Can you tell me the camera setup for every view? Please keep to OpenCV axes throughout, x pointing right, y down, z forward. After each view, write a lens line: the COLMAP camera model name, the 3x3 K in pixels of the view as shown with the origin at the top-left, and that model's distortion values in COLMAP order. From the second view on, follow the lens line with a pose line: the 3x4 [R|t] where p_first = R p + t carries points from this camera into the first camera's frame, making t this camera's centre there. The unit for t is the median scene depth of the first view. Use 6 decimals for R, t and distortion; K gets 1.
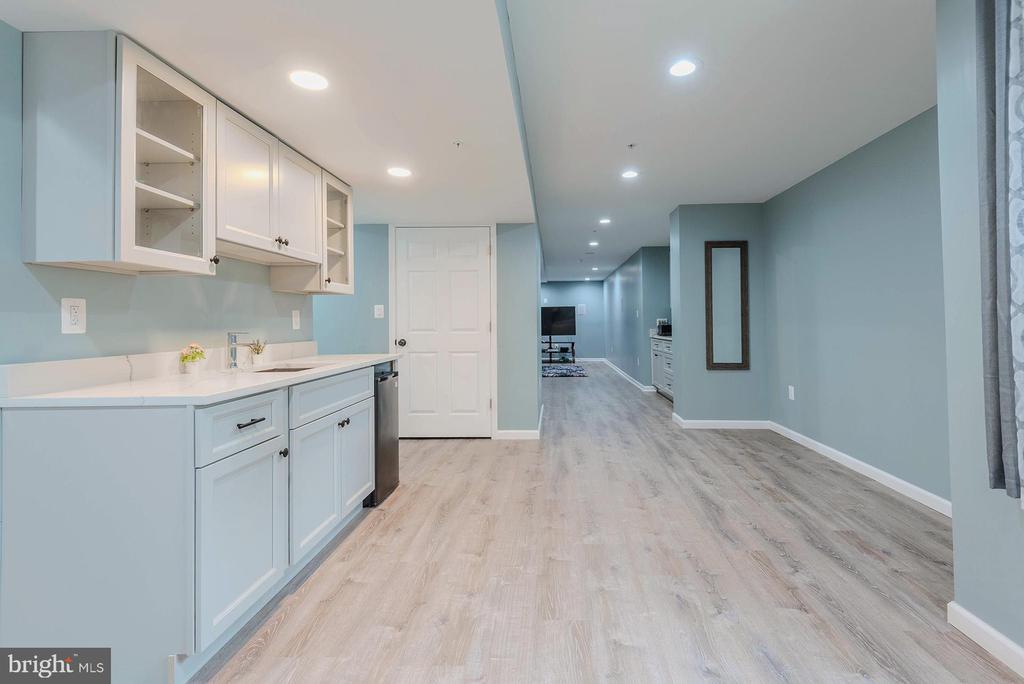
lens RADIAL K [[469.9, 0, 536.4], [0, 469.9, 309.2], [0, 0, 1]] dist [0.010777, -0.004964]
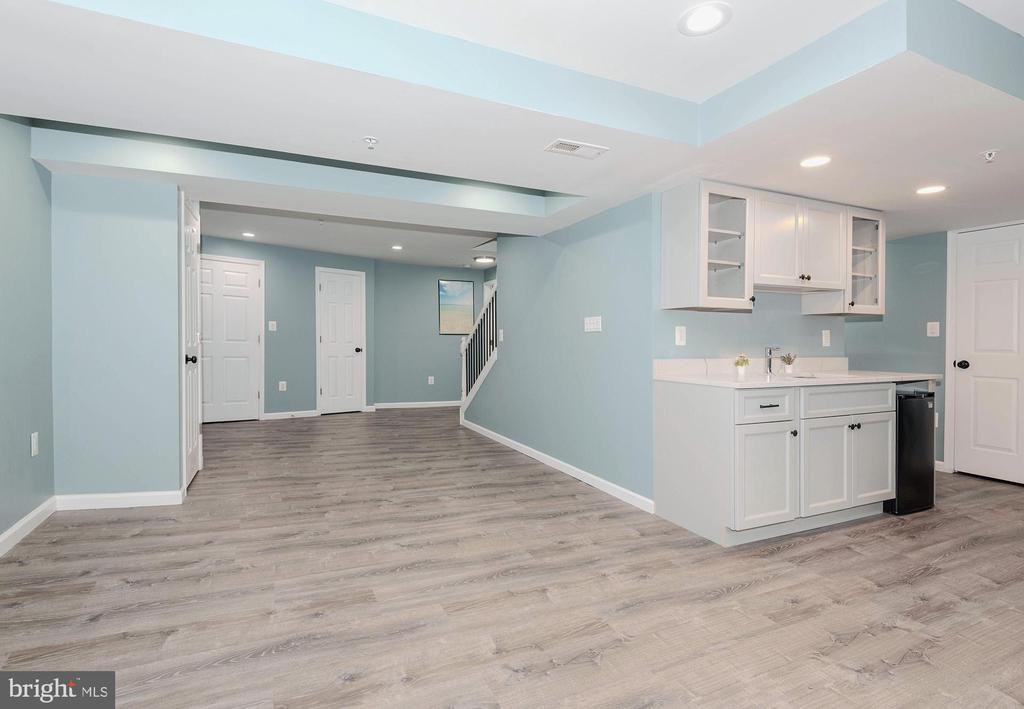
lens RADIAL K [[516.6, 0, 516.8], [0, 516.6, 342.5], [0, 0, 1]] dist [0.034893, -0.009397]
pose [[0.471379, 0.020495, -0.881693, 0.335741], [0.012494, 0.999474, 0.029913, -0.018517], [0.881842, -0.025117, 0.470875, -0.348476]]
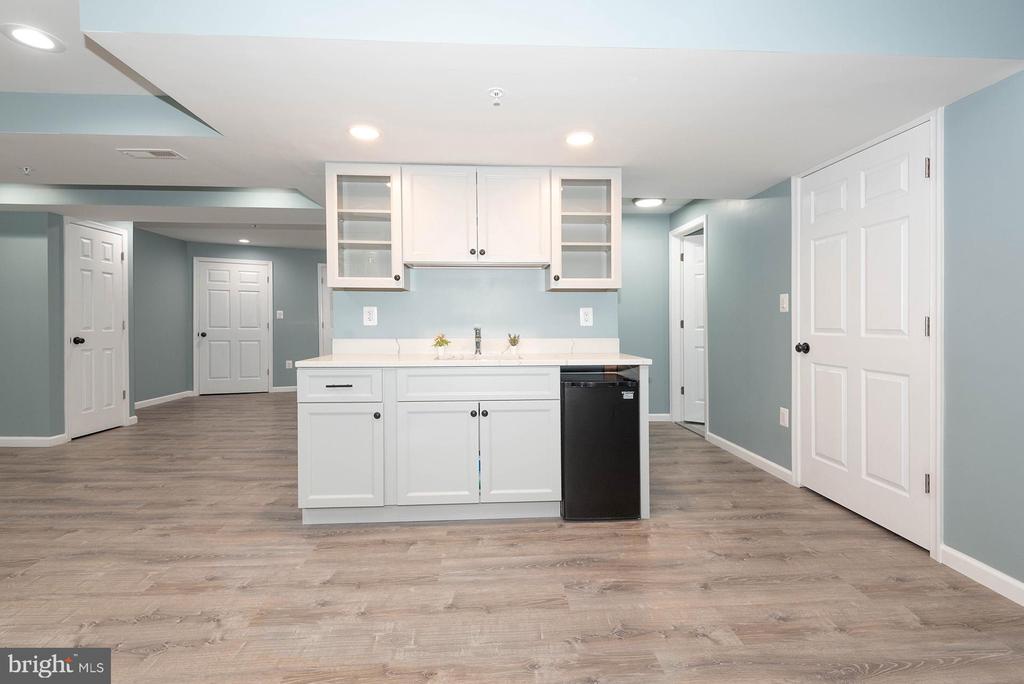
lens RADIAL K [[469.9, 0, 529.9], [0, 469.9, 323.5], [0, 0, 1]] dist [0.010777, -0.004964]
pose [[0.097516, 0.017527, -0.995080, 0.639564], [0.030688, 0.999317, 0.020609, 0.016757], [0.994761, -0.032547, 0.096911, 0.986879]]
